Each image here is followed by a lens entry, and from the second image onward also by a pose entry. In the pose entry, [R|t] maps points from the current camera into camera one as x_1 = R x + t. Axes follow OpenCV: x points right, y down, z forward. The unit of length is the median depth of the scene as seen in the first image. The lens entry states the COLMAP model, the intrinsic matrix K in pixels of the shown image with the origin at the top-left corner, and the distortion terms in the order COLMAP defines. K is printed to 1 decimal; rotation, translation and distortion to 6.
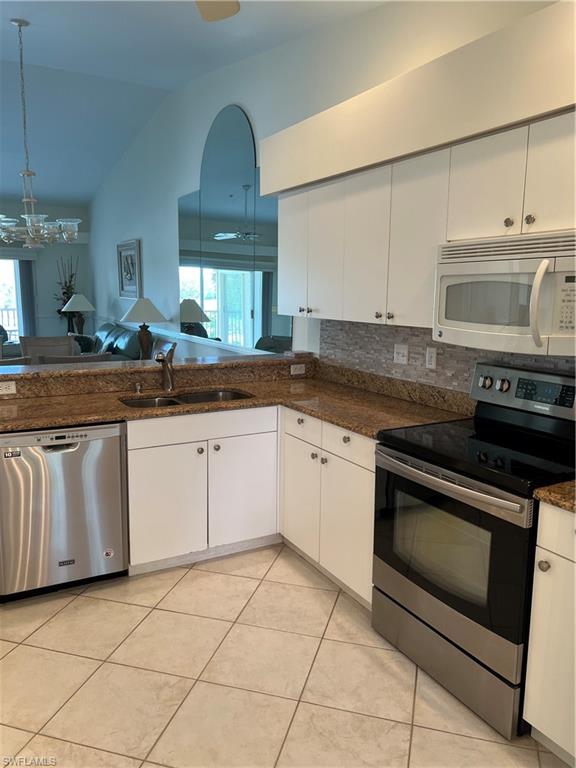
lens RADIAL K [[576.9, 0, 284.7], [0, 576.9, 385.5], [0, 0, 1]] dist [0.057445, -0.075148]
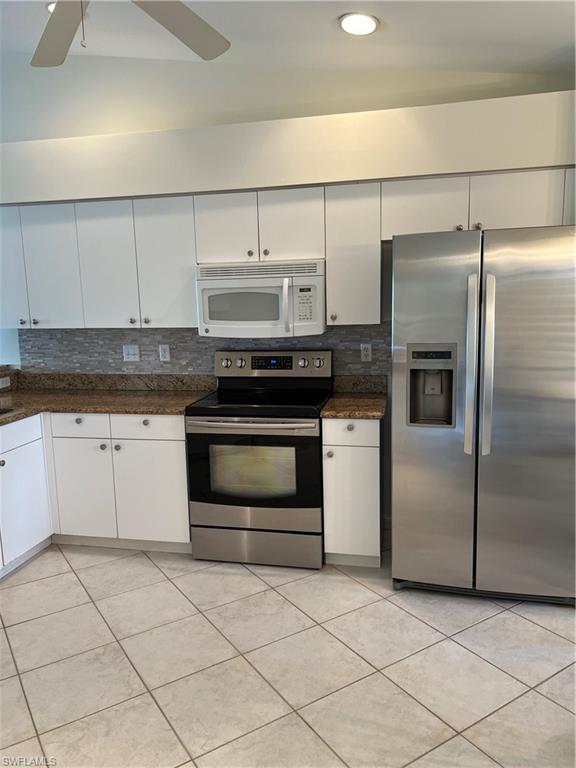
lens RADIAL K [[576.9, 0, 284.7], [0, 576.9, 385.5], [0, 0, 1]] dist [0.057445, -0.075148]
pose [[0.658883, -0.139704, 0.739159, -0.546216], [0.150763, 0.987191, 0.052194, -0.003072], [-0.736983, 0.077048, 0.671506, -0.044223]]
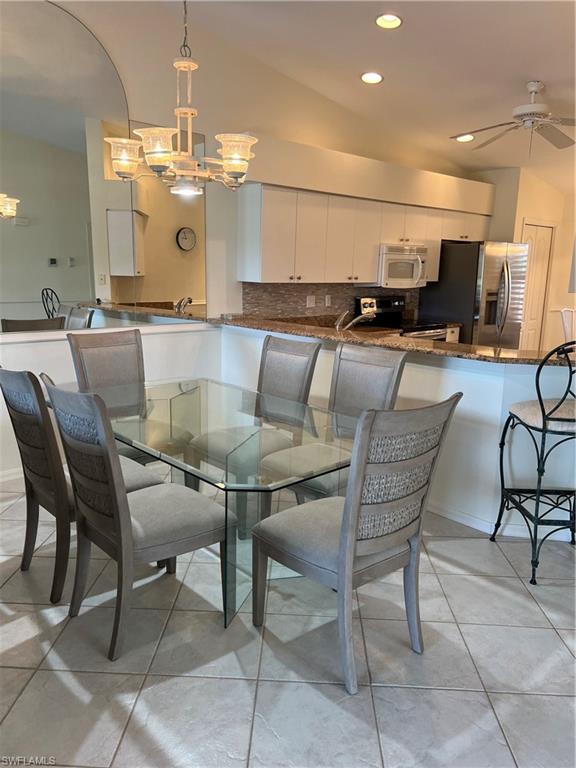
lens RADIAL K [[576.9, 0, 284.7], [0, 576.9, 385.5], [0, 0, 1]] dist [0.057445, -0.075148]
pose [[-0.236265, -0.211160, 0.948467, -1.629605], [0.133793, 0.959735, 0.246997, -0.277645], [-0.962433, 0.185256, -0.198500, 1.633196]]
